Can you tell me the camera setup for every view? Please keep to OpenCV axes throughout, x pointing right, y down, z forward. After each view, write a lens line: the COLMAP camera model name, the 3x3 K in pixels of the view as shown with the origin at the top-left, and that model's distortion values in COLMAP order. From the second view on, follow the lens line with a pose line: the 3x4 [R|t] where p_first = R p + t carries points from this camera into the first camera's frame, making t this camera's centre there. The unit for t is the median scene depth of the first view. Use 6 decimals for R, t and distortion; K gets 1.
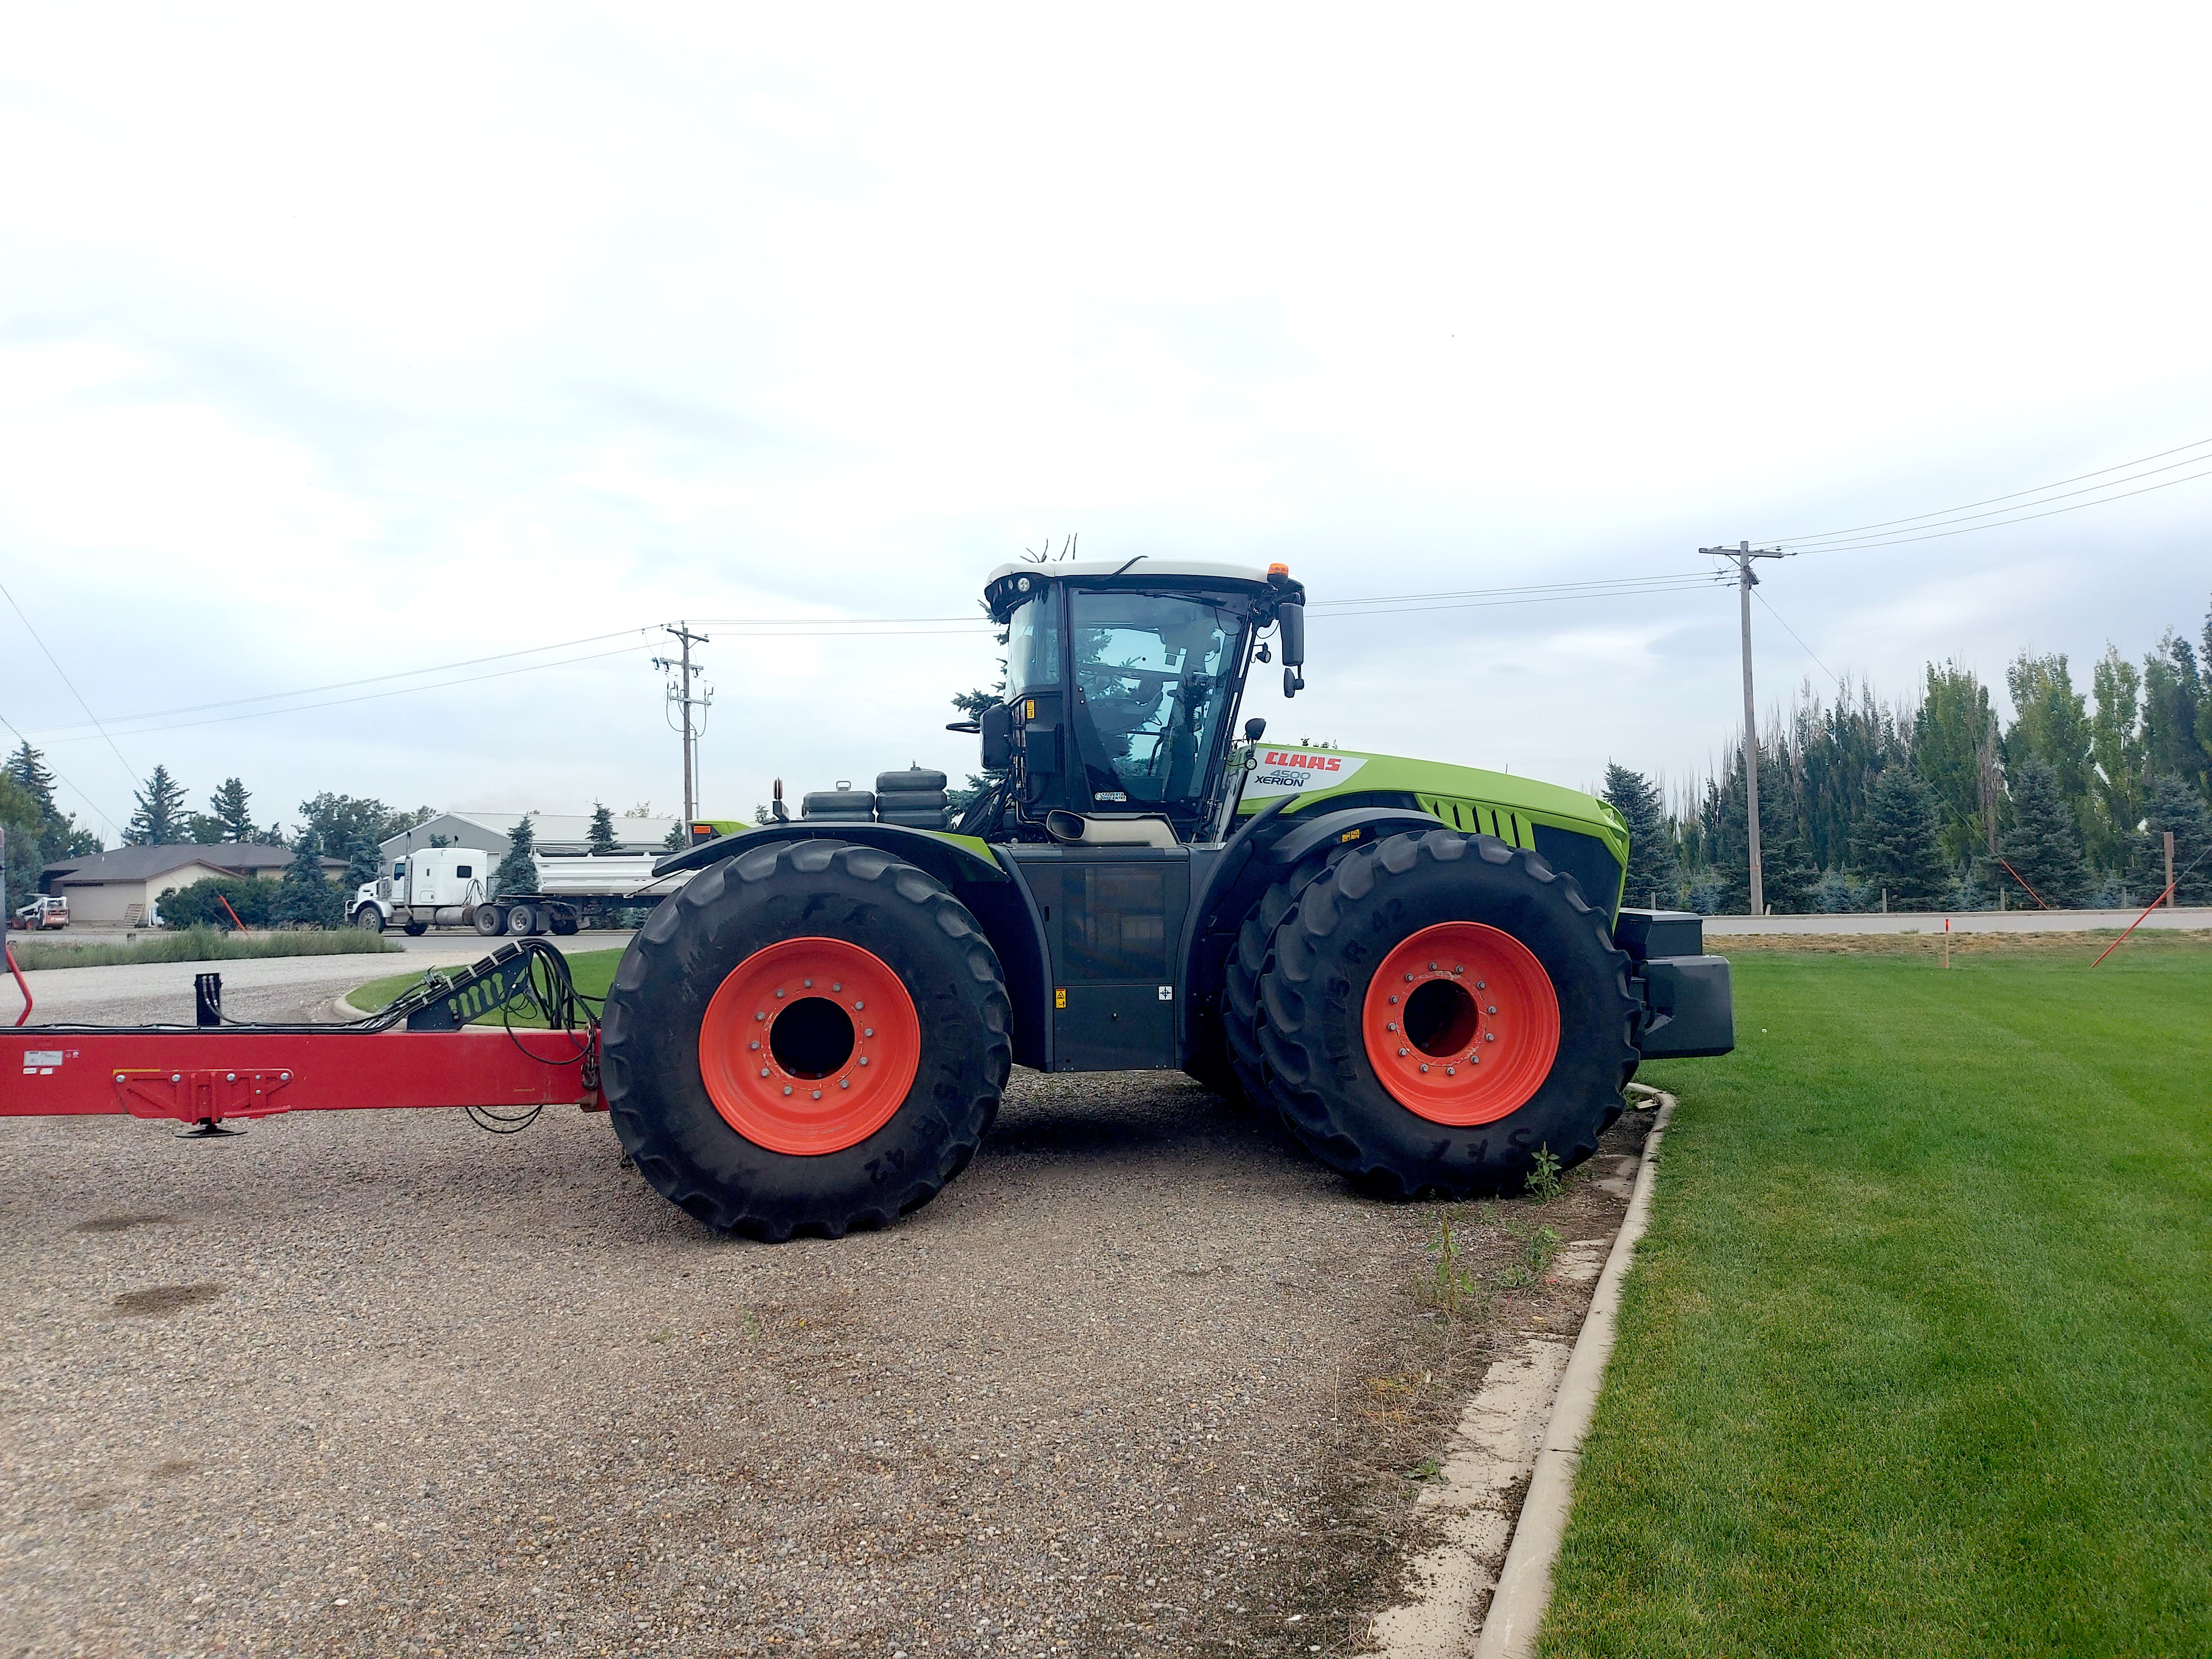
lens RADIAL K [[1578.9, 0, 1113.3], [0, 1578.9, 819.7], [0, 0, 1]] dist [0.080463, -0.112675]
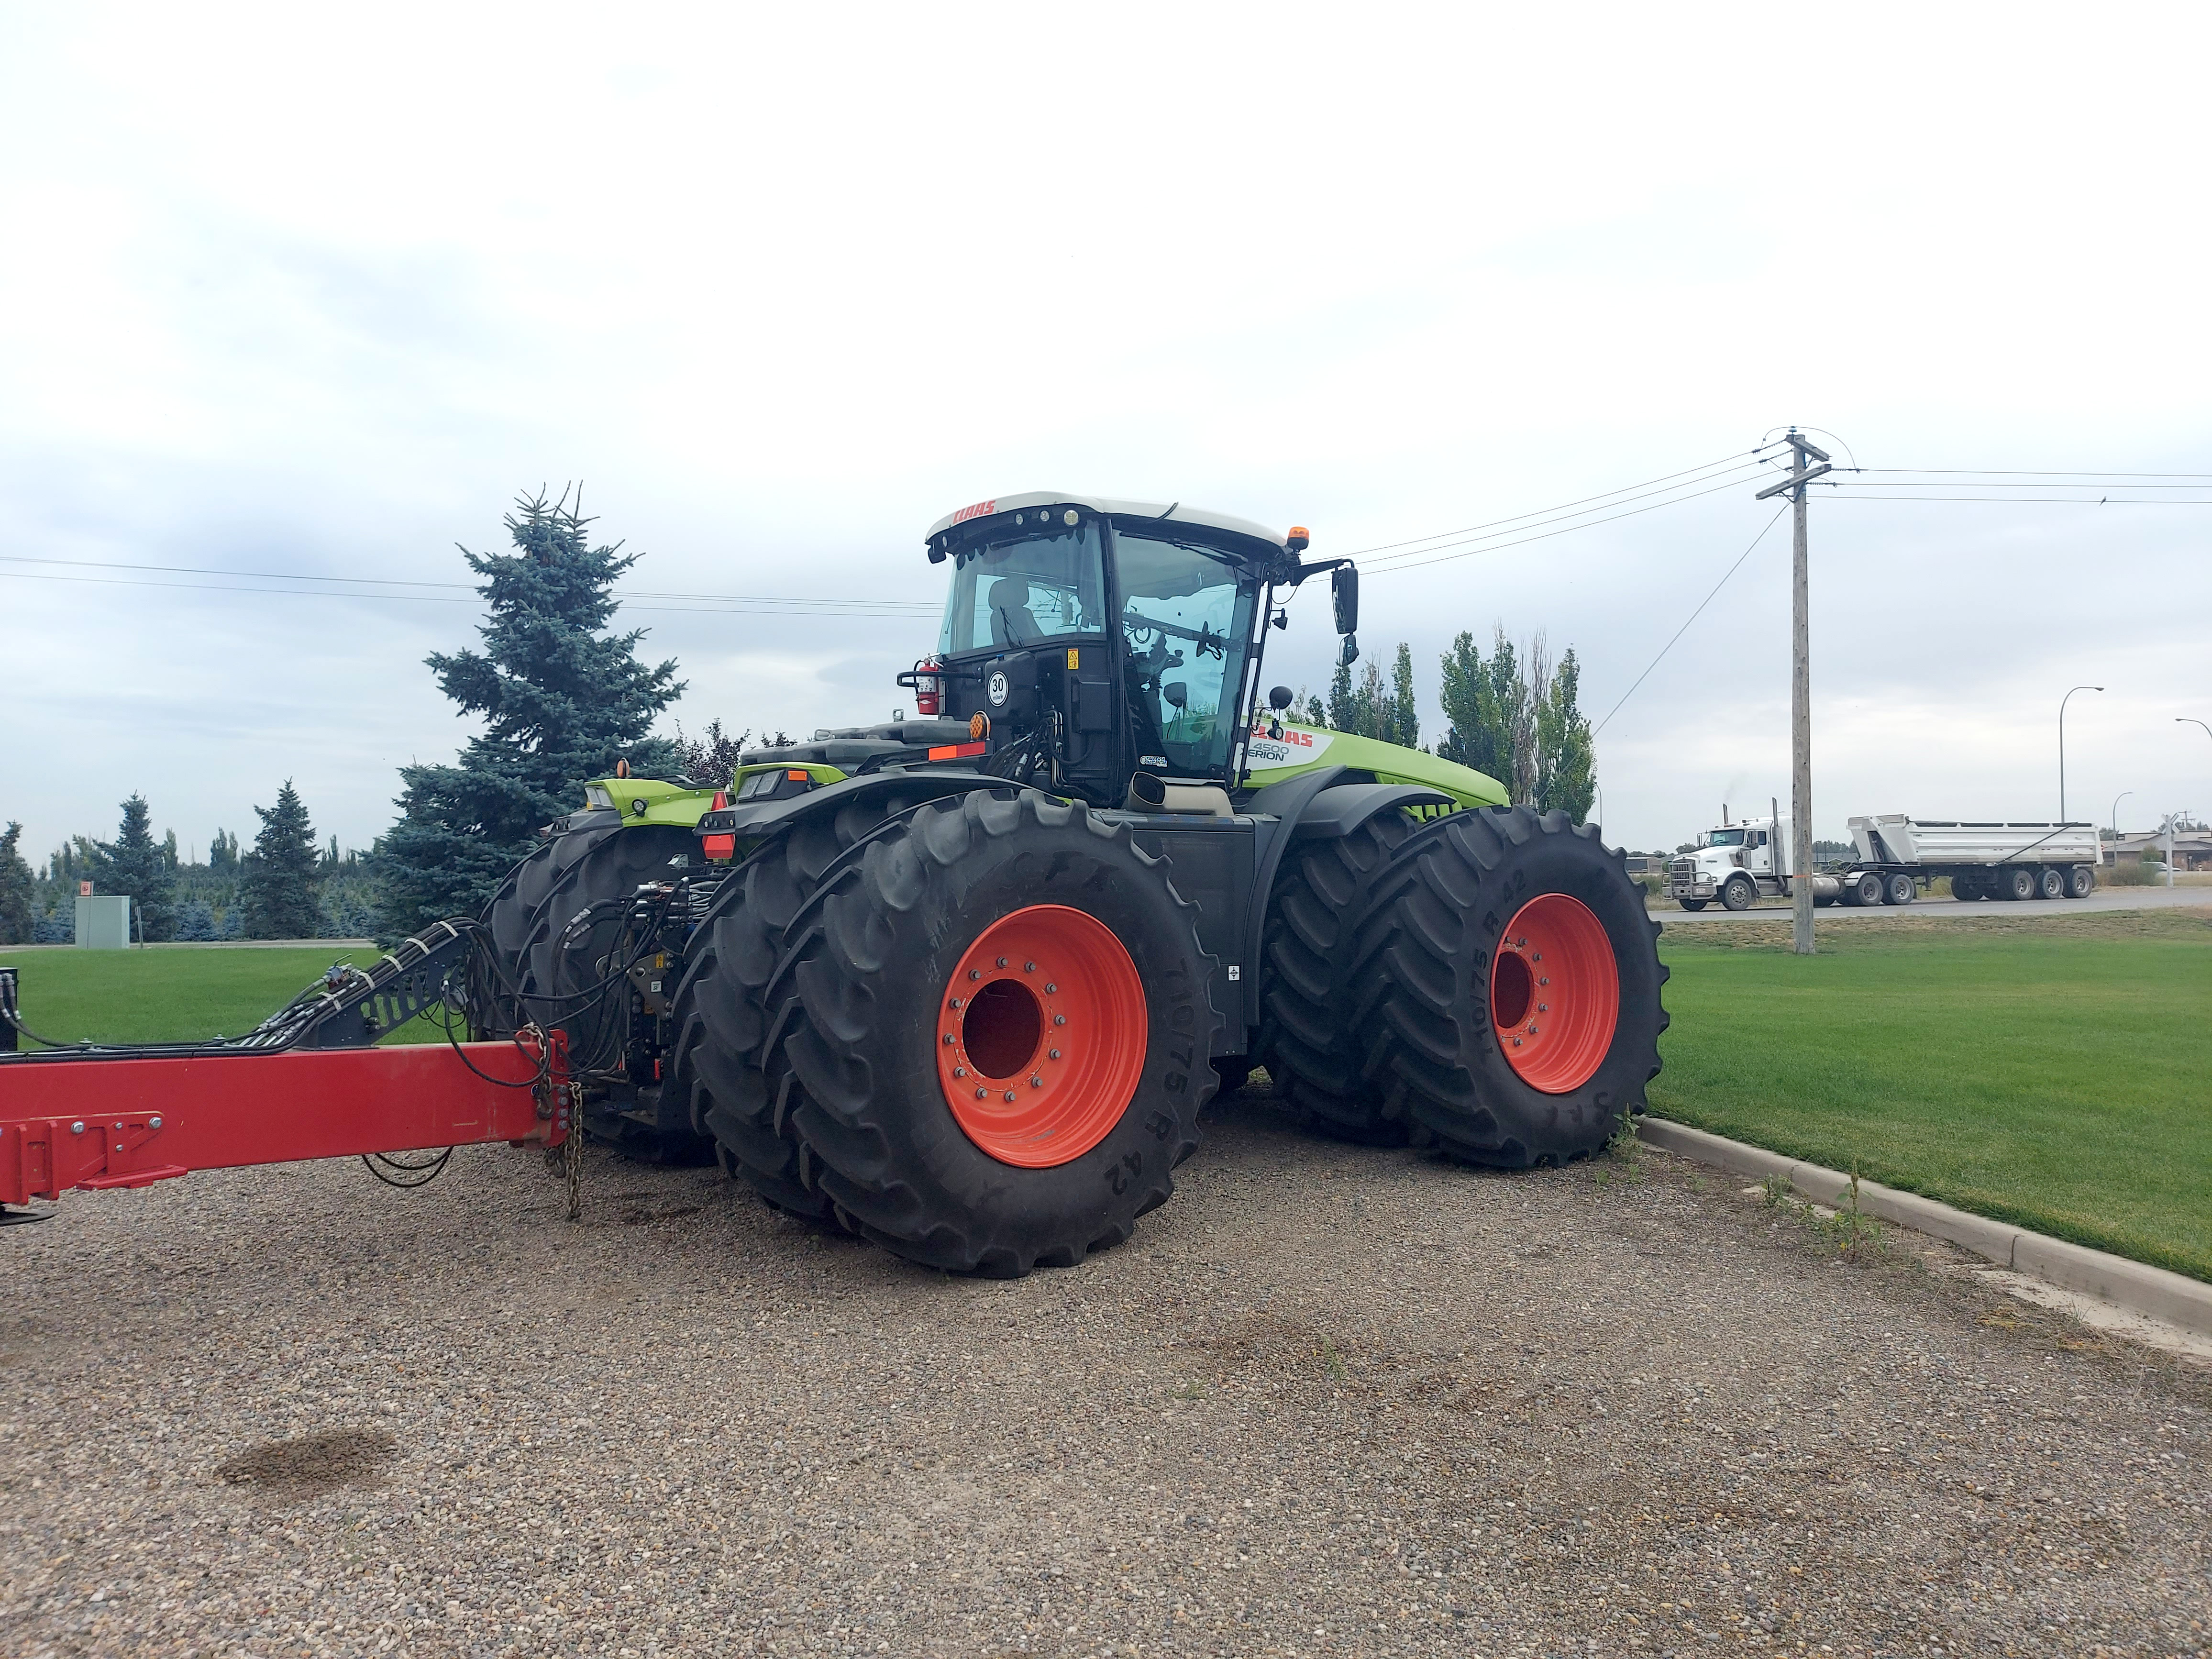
lens RADIAL K [[1573.3, 0, 1106.0], [0, 1573.3, 829.5], [0, 0, 1]] dist [0.079962, -0.100108]
pose [[0.875825, 0.023921, 0.482036, -0.482460], [-0.021580, 0.999713, -0.010403, 0.036493], [-0.482147, -0.001291, 0.876089, 0.223697]]
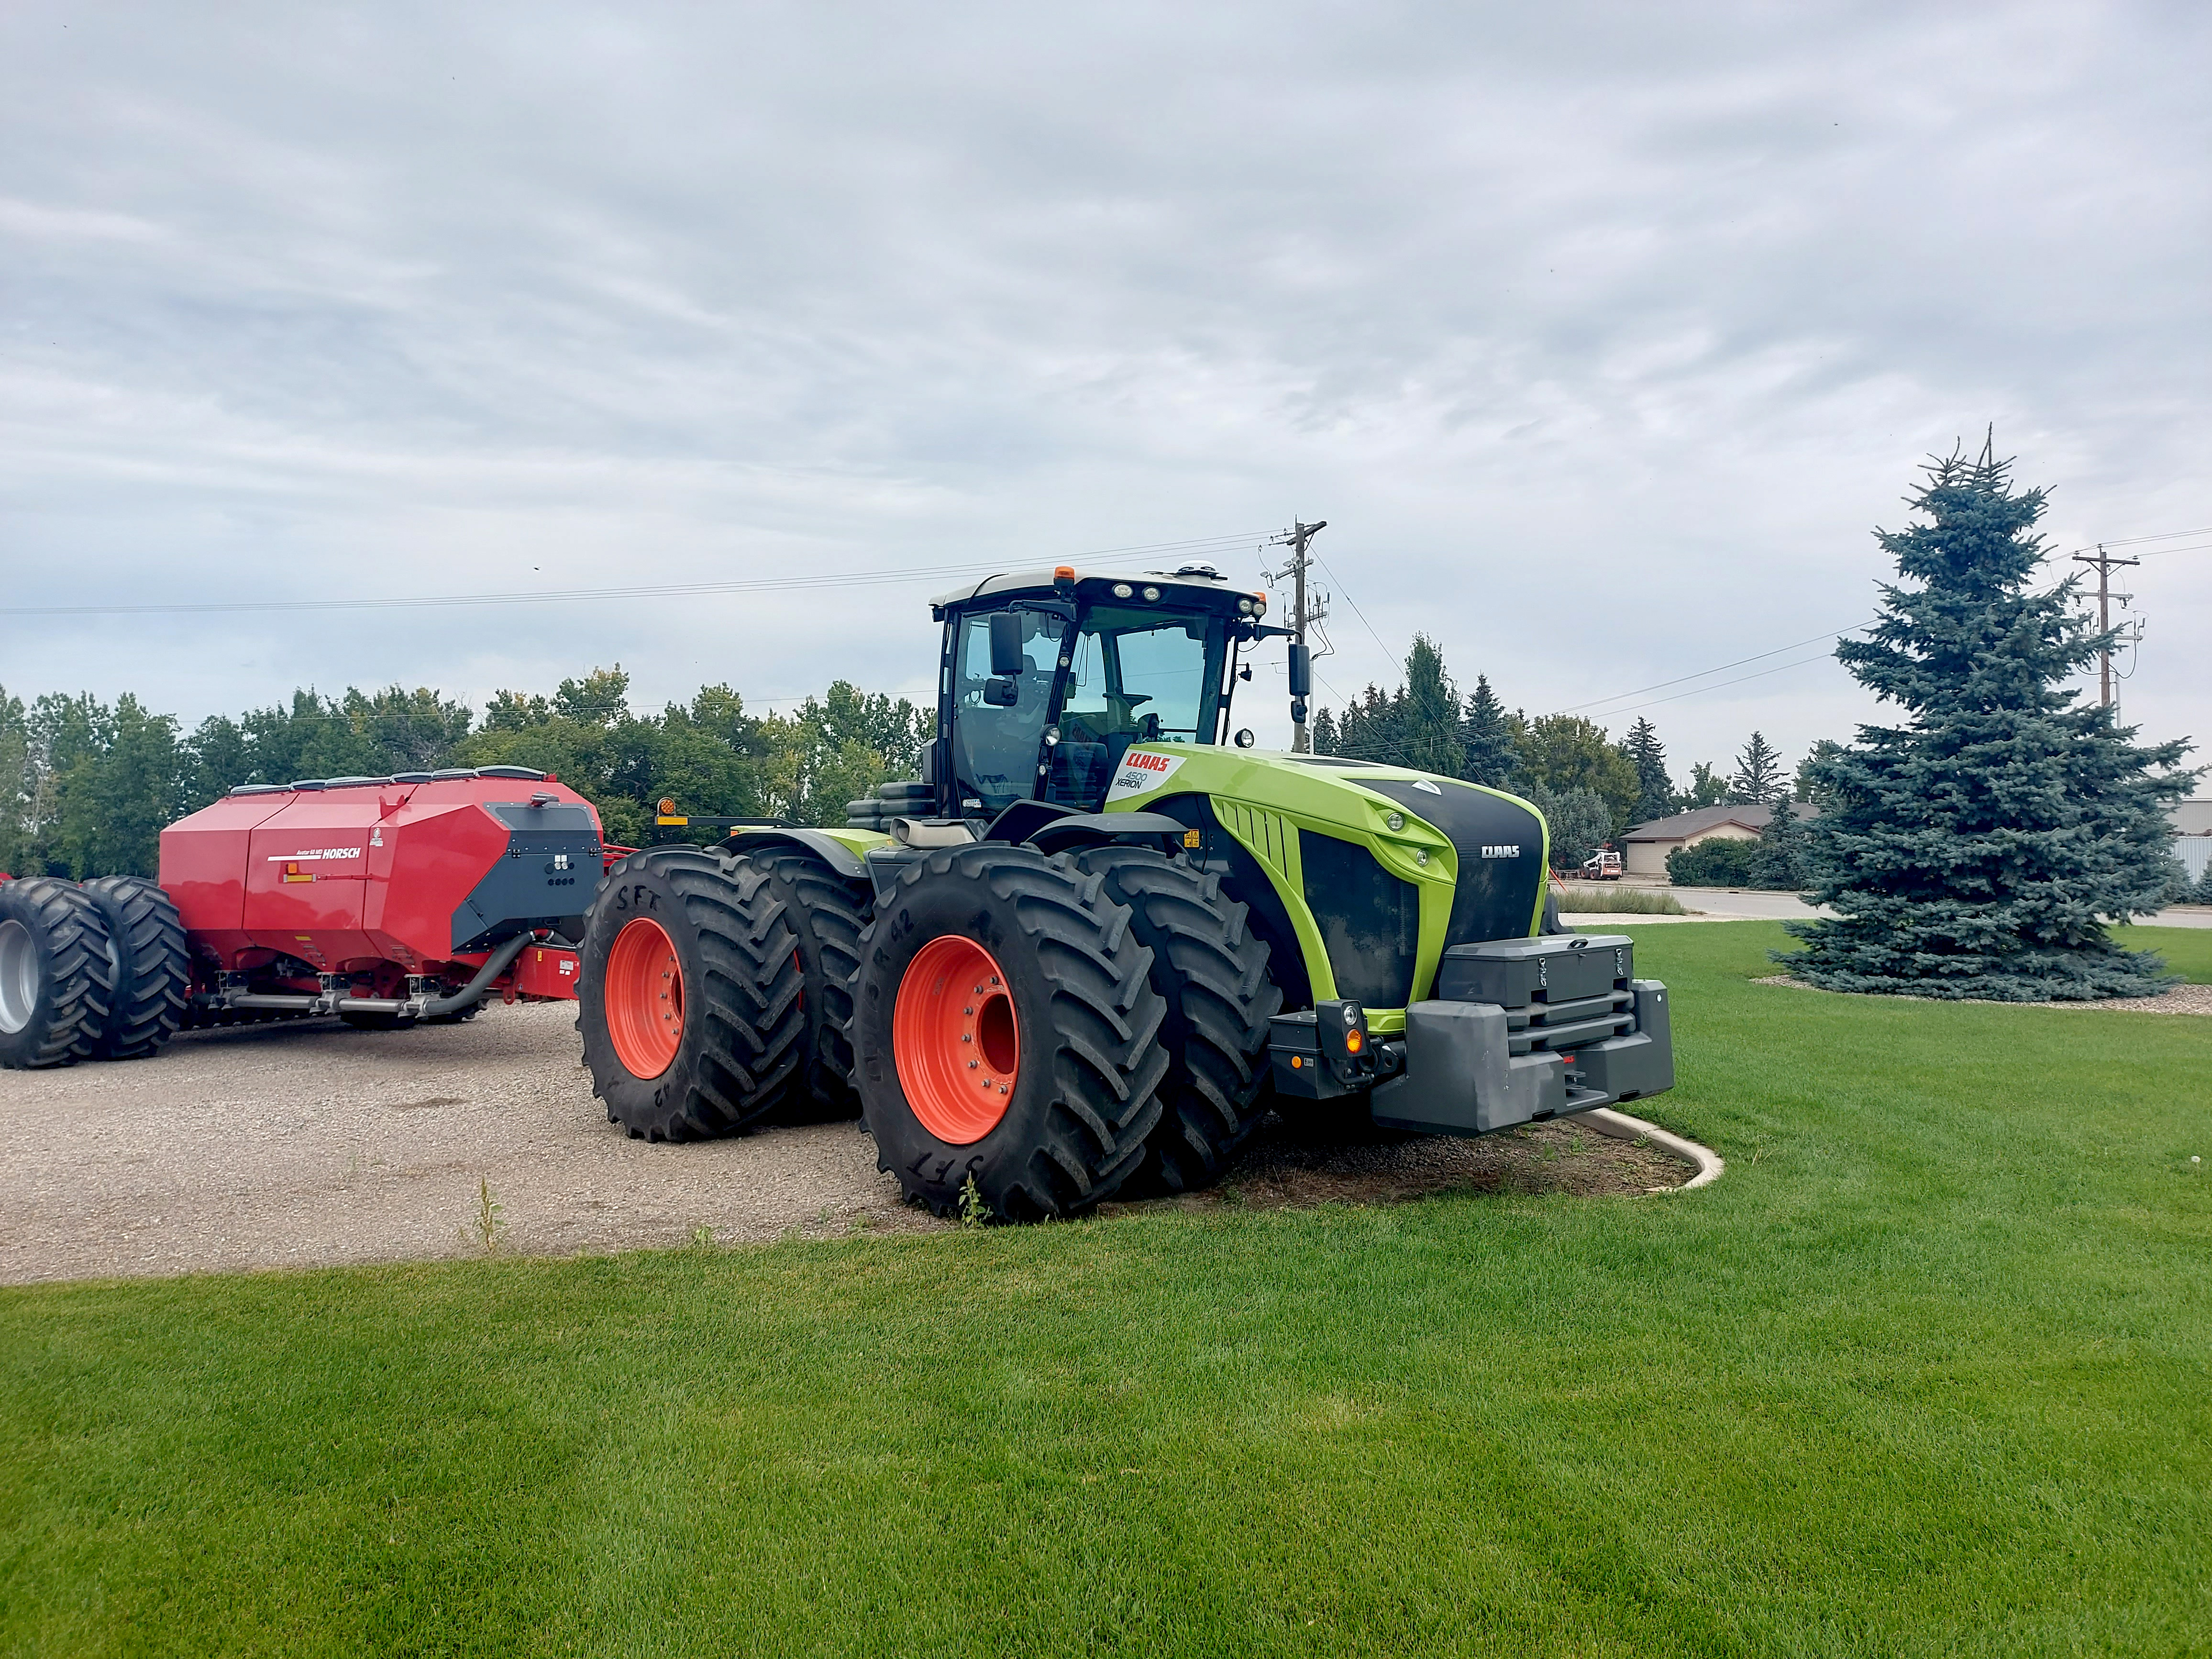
lens RADIAL K [[1578.9, 0, 1113.3], [0, 1578.9, 819.7], [0, 0, 1]] dist [0.080463, -0.112675]
pose [[0.573568, -0.000187, -0.819158, 0.982477], [0.022571, 0.999624, 0.015575, -0.018769], [0.818847, -0.027422, 0.573356, 0.474807]]
